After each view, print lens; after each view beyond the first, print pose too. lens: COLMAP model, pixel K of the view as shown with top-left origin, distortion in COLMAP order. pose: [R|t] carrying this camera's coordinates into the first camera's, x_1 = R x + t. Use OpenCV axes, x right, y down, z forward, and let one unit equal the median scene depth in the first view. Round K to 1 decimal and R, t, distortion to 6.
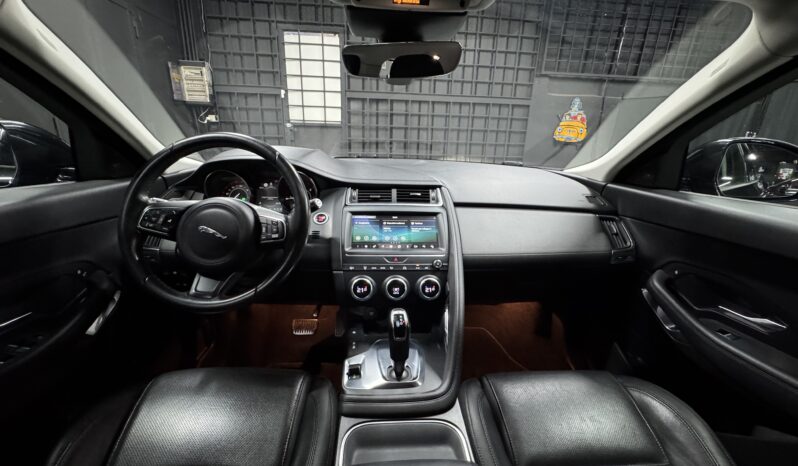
lens RADIAL K [[329.9, 0, 400.9], [0, 329.9, 232.1], [0, 0, 1]] dist [0.010852, 0.000298]
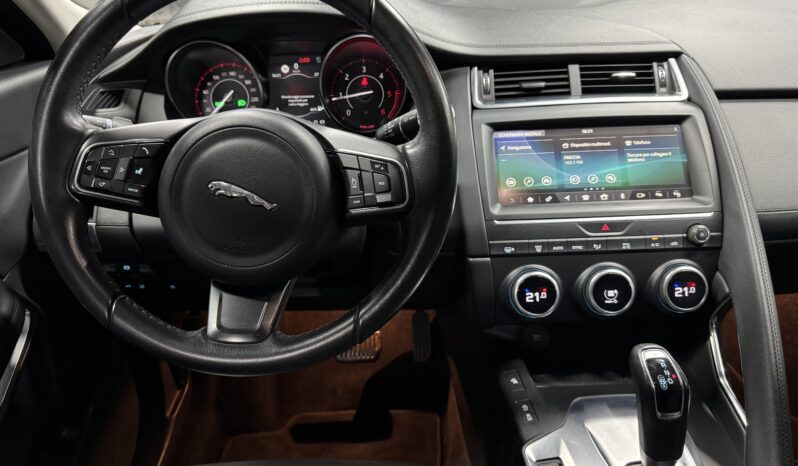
lens RADIAL K [[583.7, 0, 396.3], [0, 583.7, 233.9], [0, 0, 1]] dist [0.034074, -0.029162]
pose [[0.998423, -0.034508, -0.044280, -0.267630], [0.041490, 0.984923, 0.167946, -0.056060], [0.037817, -0.169518, 0.984801, 0.193461]]
